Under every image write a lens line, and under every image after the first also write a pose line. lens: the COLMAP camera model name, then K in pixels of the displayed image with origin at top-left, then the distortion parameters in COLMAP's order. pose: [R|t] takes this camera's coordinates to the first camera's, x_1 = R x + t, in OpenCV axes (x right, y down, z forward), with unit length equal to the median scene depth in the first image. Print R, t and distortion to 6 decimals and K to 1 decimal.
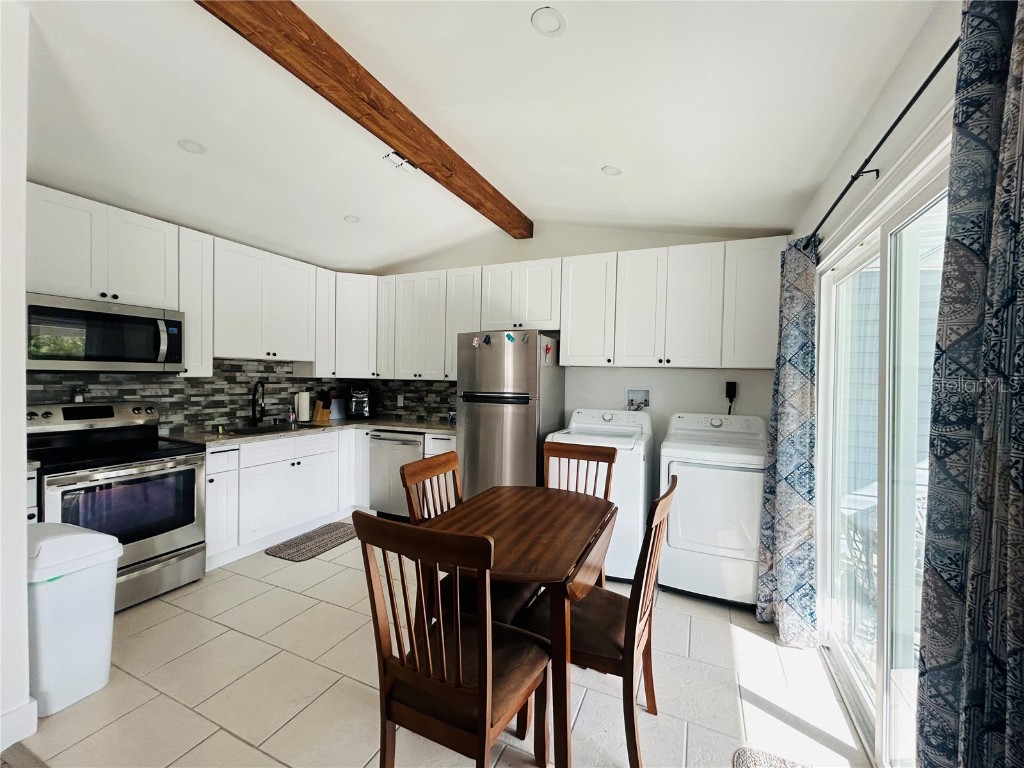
lens RADIAL K [[413.8, 0, 512.2], [0, 413.8, 381.3], [0, 0, 1]] dist [0.000636, 0.000673]
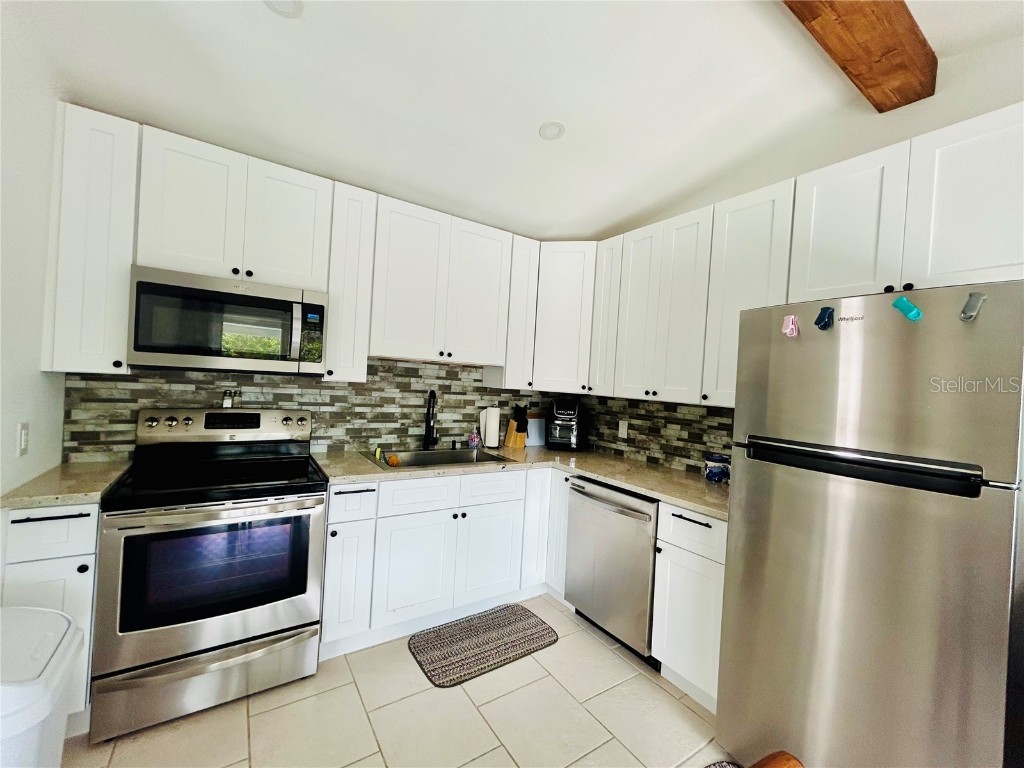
lens RADIAL K [[413.8, 0, 512.2], [0, 413.8, 381.3], [0, 0, 1]] dist [0.000636, 0.000673]
pose [[0.848397, 0.037293, -0.528045, -0.102286], [-0.052479, 0.998527, -0.013796, -0.015242], [0.526752, 0.039416, 0.849105, 0.471165]]
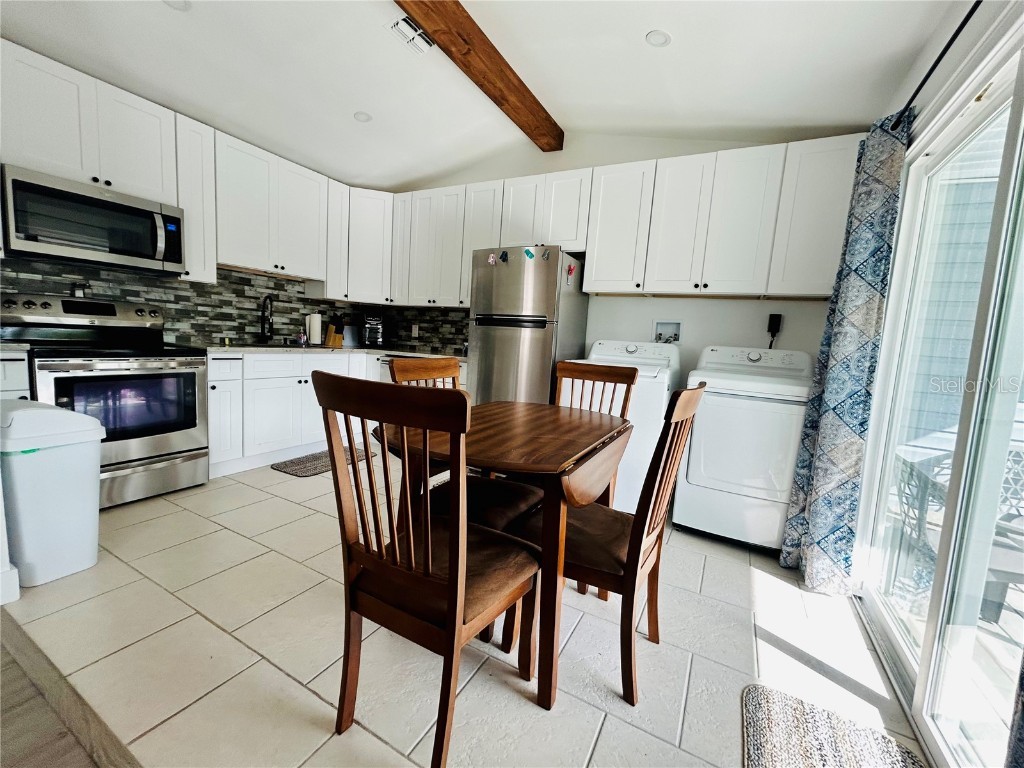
lens RADIAL K [[413.8, 0, 512.2], [0, 413.8, 381.3], [0, 0, 1]] dist [0.000636, 0.000673]
pose [[0.996631, 0.054252, -0.061502, 0.027593], [-0.048259, 0.994302, 0.095046, 0.083259], [0.066308, -0.091758, 0.993571, 0.066957]]
